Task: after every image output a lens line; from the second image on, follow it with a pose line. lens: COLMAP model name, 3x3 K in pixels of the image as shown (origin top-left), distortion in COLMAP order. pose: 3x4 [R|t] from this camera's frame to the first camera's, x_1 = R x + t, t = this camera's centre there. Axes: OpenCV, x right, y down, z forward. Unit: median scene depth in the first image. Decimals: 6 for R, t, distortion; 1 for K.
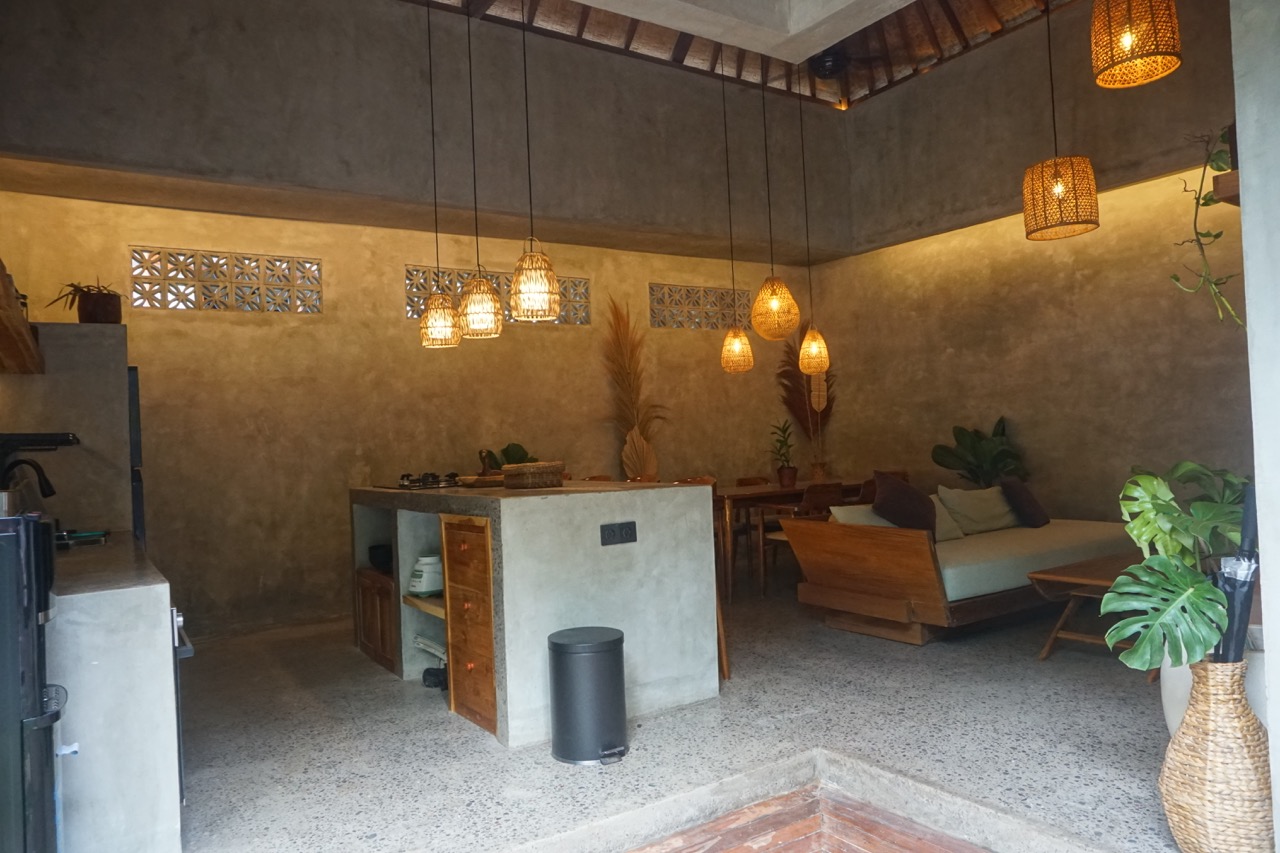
lens RADIAL K [[854.8, 0, 640.0], [0, 854.8, 426.5], [0, 0, 1]] dist [-0.049143, 0.043356]
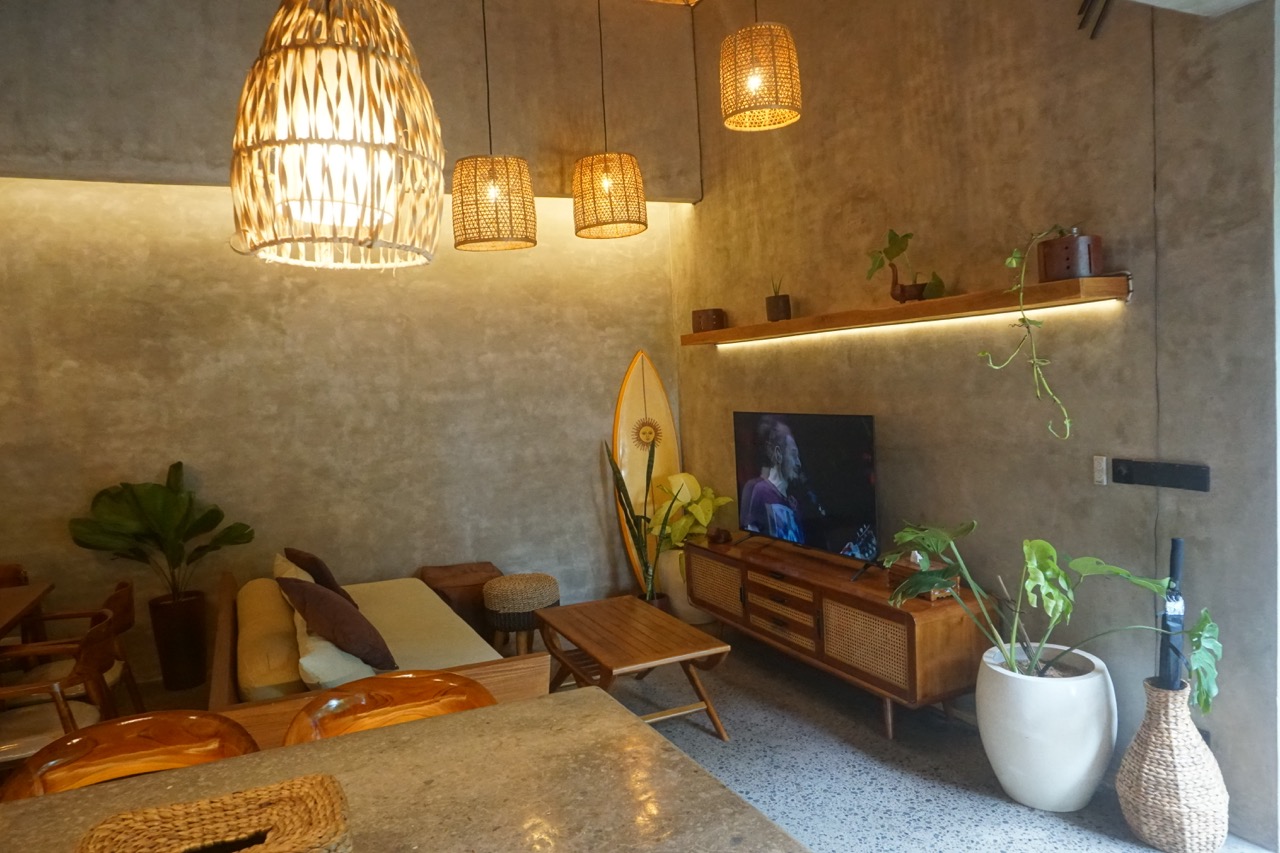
lens RADIAL K [[854.8, 0, 640.0], [0, 854.8, 426.5], [0, 0, 1]] dist [-0.049143, 0.043356]
pose [[0.171158, -0.018692, 0.985066, -0.200260], [0.027837, 0.999513, 0.014129, -0.040903], [-0.984850, 0.025003, 0.171595, 0.491875]]
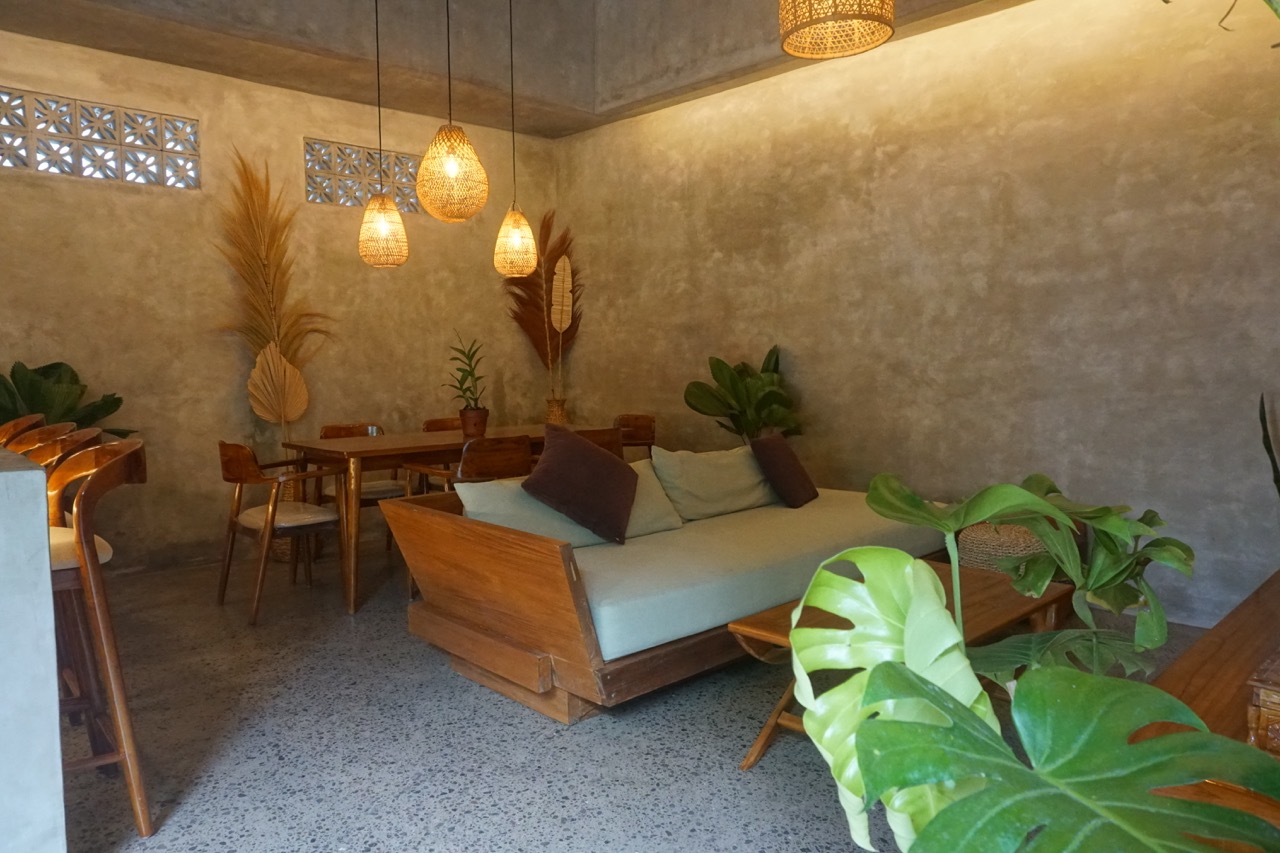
lens RADIAL K [[854.8, 0, 640.0], [0, 854.8, 426.5], [0, 0, 1]] dist [-0.049143, 0.043356]
pose [[0.984105, 0.018134, 0.176657, 0.177506], [-0.033673, 0.995780, 0.085367, -0.001260], [-0.174364, -0.089958, 0.980563, 0.279172]]
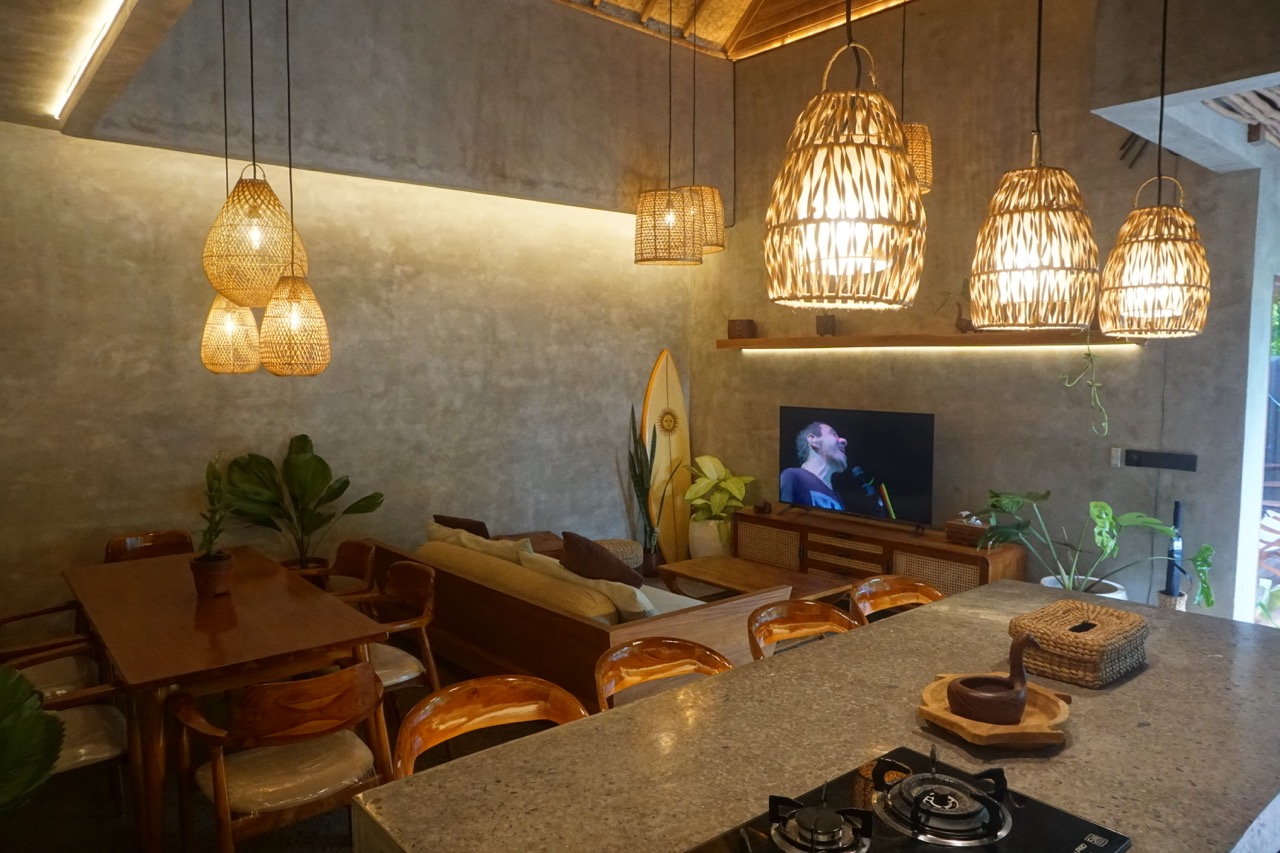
lens RADIAL K [[854.8, 0, 640.0], [0, 854.8, 426.5], [0, 0, 1]] dist [-0.049143, 0.043356]
pose [[-0.107448, -0.030643, 0.993738, -0.340127], [-0.011068, 0.999500, 0.029624, -0.044530], [-0.994149, -0.007815, -0.107734, 0.776323]]
